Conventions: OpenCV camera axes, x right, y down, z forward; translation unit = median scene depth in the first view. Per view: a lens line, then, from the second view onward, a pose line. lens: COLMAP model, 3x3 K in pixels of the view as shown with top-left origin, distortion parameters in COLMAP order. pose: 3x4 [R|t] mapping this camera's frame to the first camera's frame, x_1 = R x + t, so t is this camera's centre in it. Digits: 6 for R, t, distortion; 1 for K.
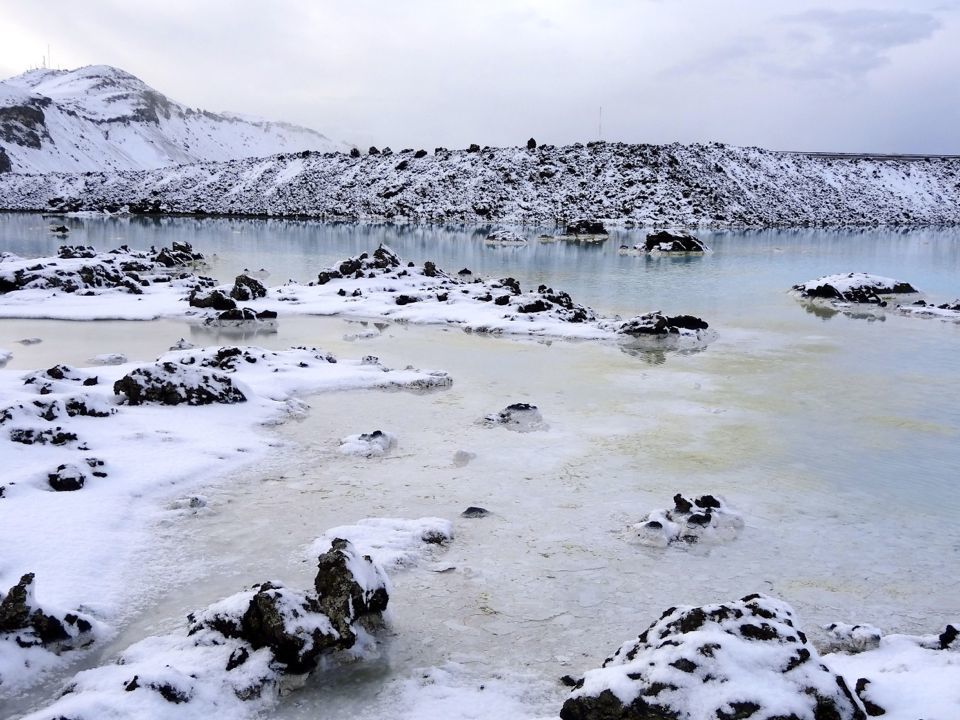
lens RADIAL K [[1090.7, 0, 480.0], [0, 1090.7, 360.0], [0, 0, 1]] dist [0.010500, -0.002670]
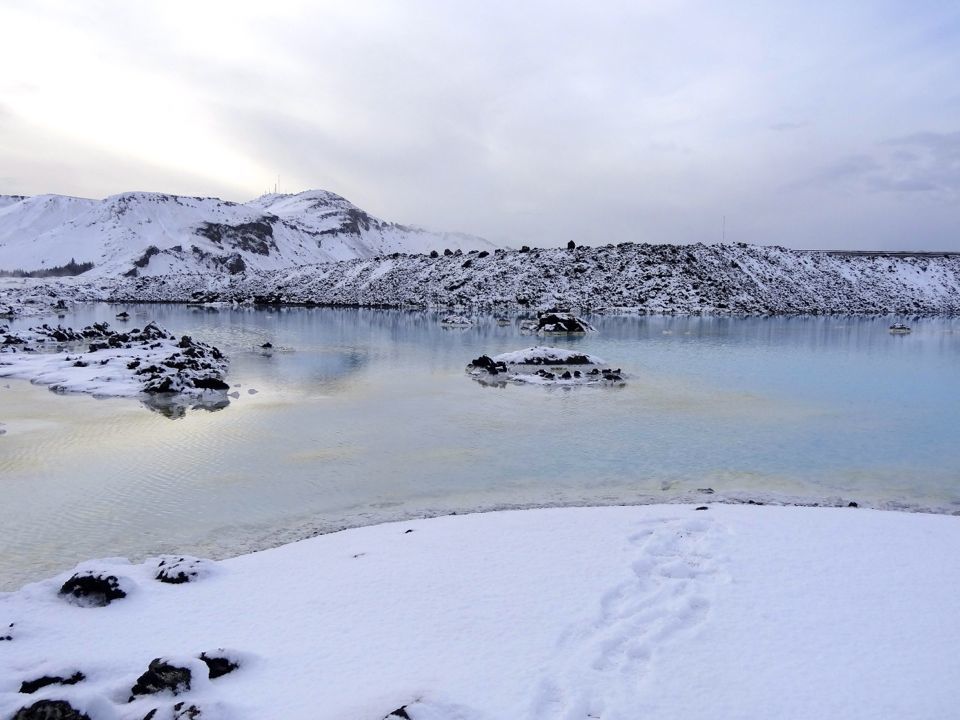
lens RADIAL K [[909.8, 0, 480.0], [0, 909.8, 360.0], [0, 0, 1]] dist [-0.011978, -0.001572]
pose [[0.988207, 0.007934, -0.152920, 0.100851], [-0.019111, 0.997239, -0.071762, 0.000854], [0.151928, 0.073838, 0.985630, 0.011248]]
